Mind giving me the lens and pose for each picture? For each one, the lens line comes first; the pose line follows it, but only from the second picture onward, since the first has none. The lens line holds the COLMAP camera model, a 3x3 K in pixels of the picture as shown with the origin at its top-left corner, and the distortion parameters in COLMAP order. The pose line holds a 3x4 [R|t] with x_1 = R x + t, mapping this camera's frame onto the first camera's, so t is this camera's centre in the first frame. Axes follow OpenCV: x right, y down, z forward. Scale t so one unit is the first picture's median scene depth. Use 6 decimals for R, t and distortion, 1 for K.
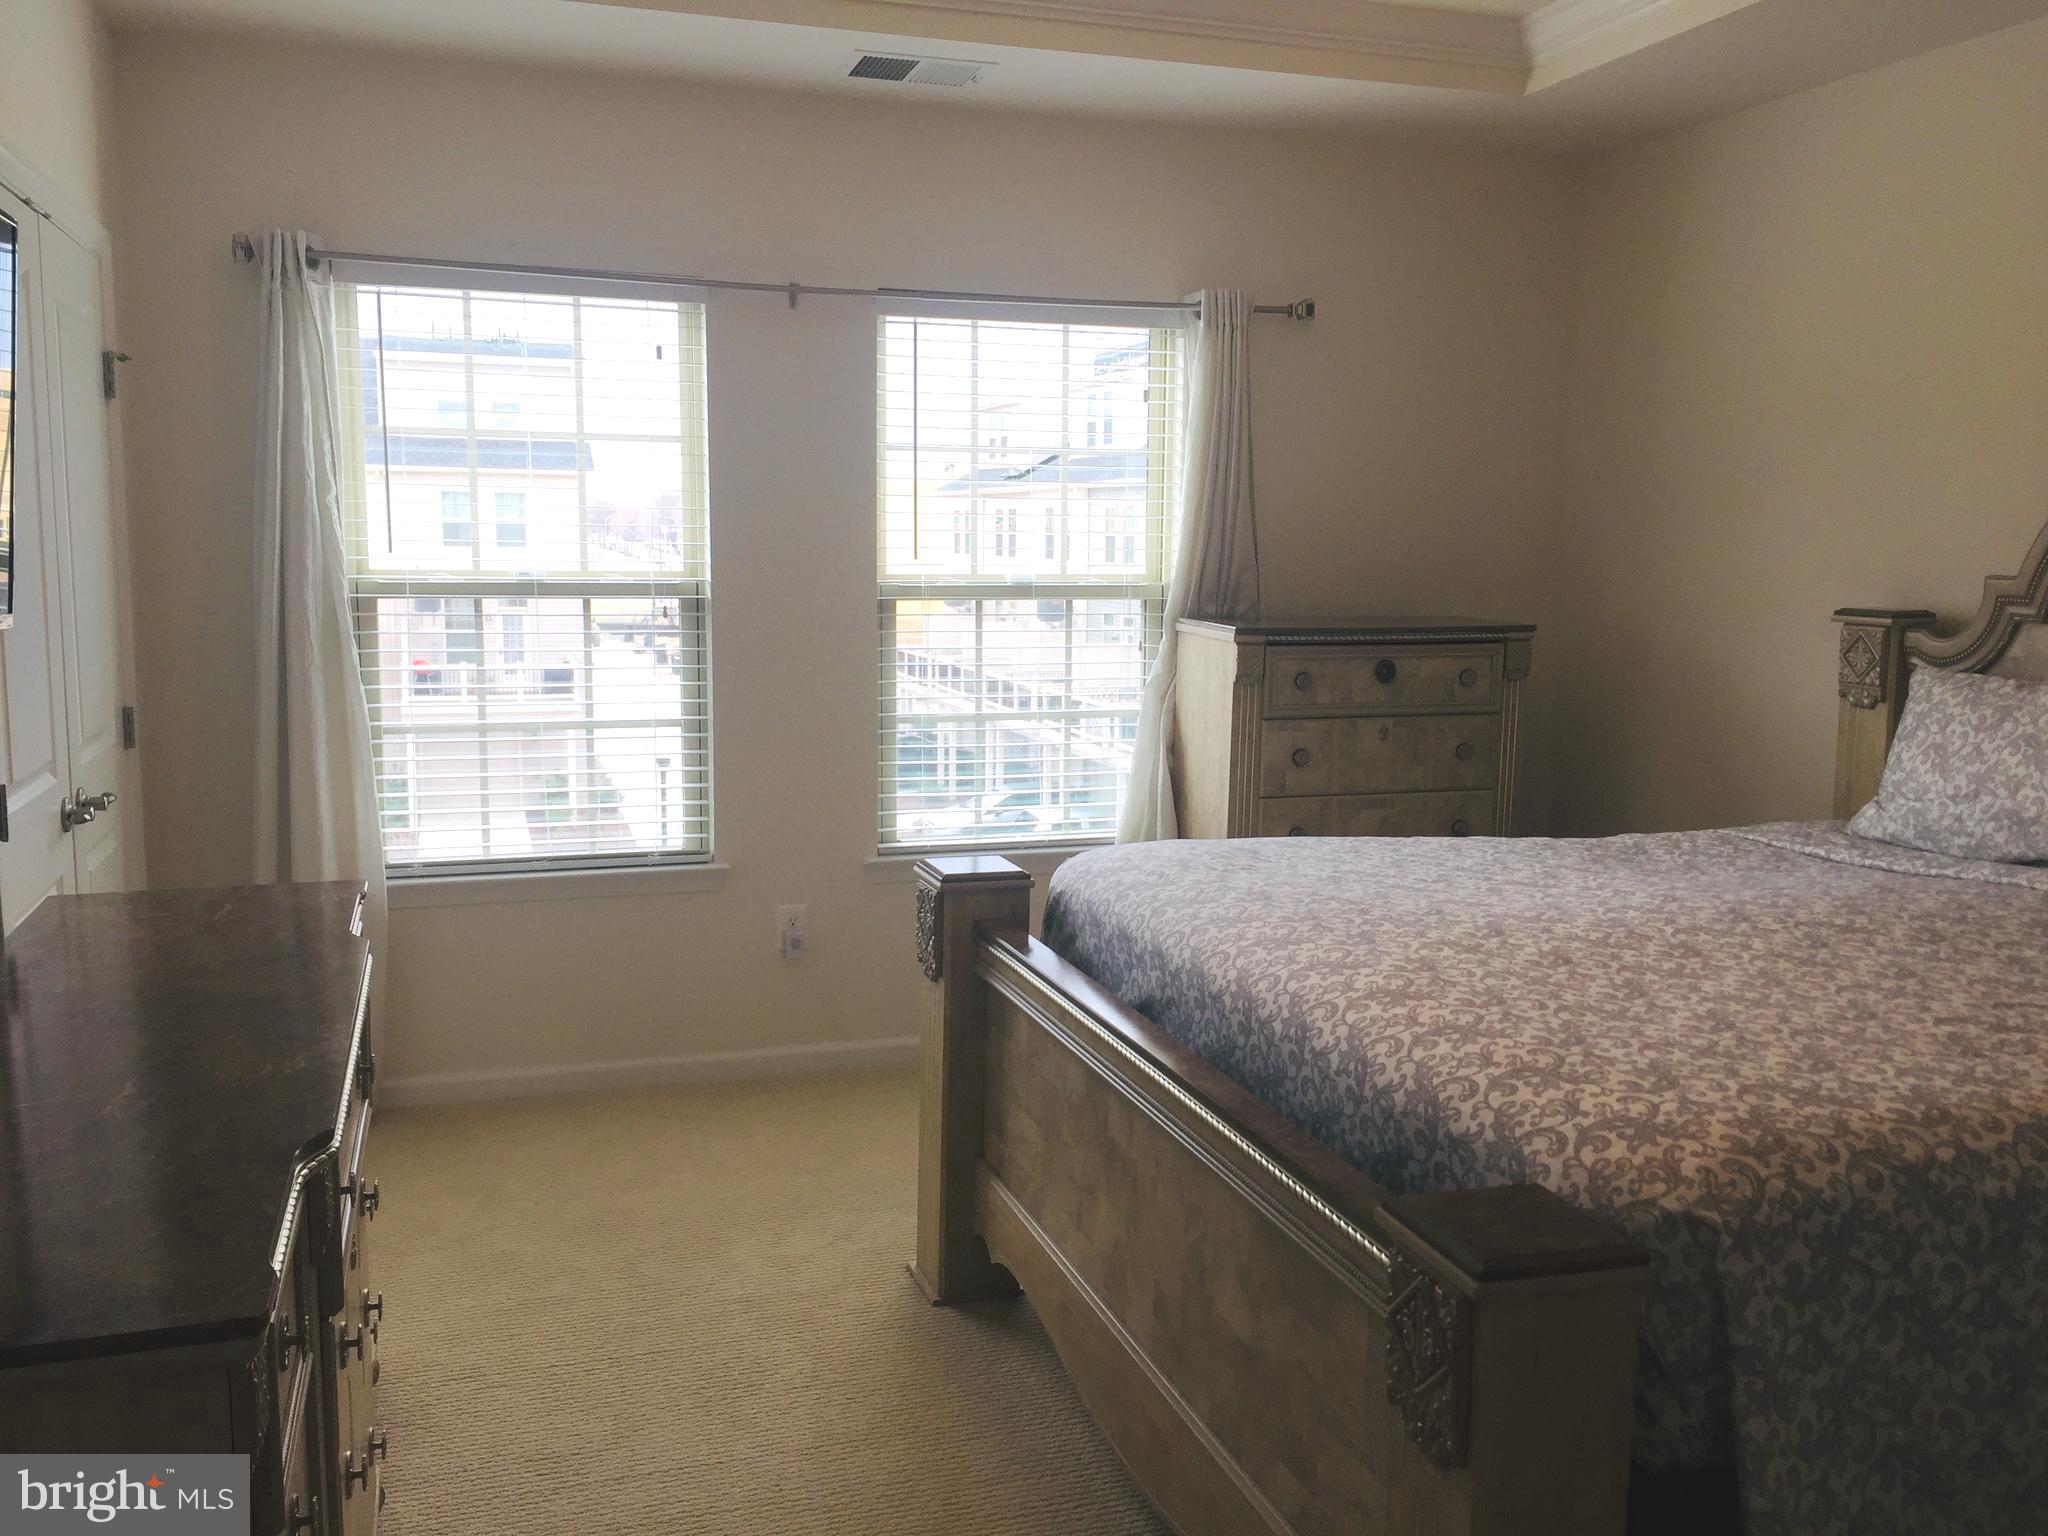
lens RADIAL K [[1746.3, 0, 1028.7], [0, 1746.3, 767.3], [0, 0, 1]] dist [0.083806, -0.126618]
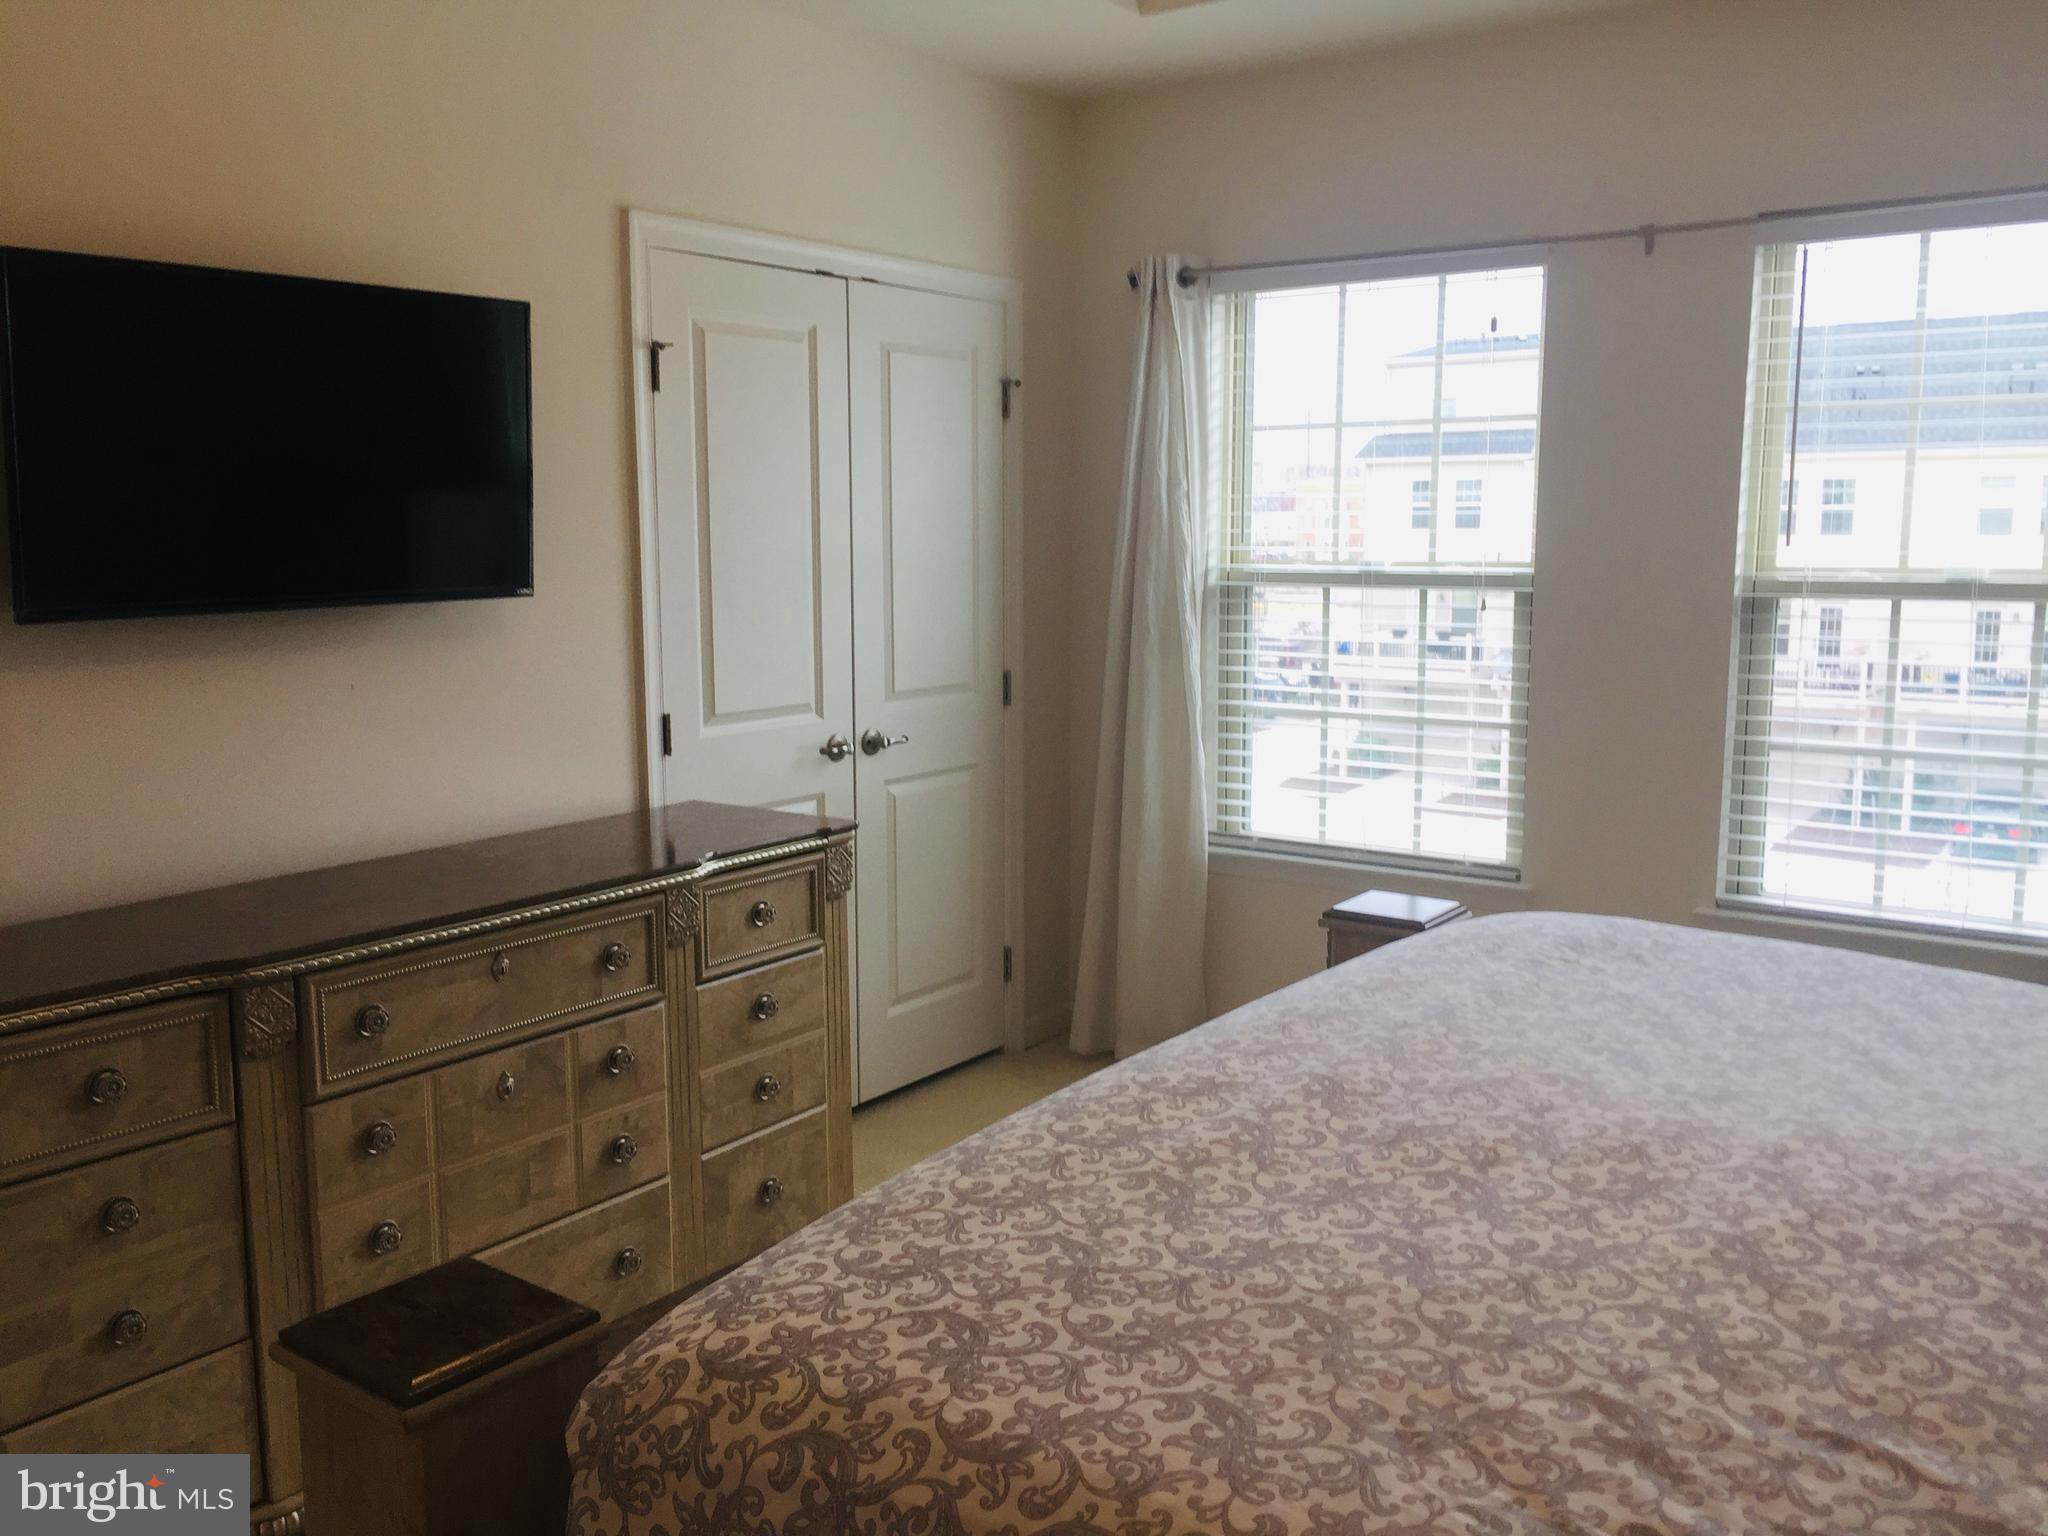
lens RADIAL K [[1746.3, 0, 1028.7], [0, 1746.3, 767.3], [0, 0, 1]] dist [0.083806, -0.126618]
pose [[0.583920, 0.100400, -0.805579, 0.571114], [-0.097298, 0.993825, 0.053336, -0.041562], [0.805960, 0.047237, 0.590083, 0.367371]]
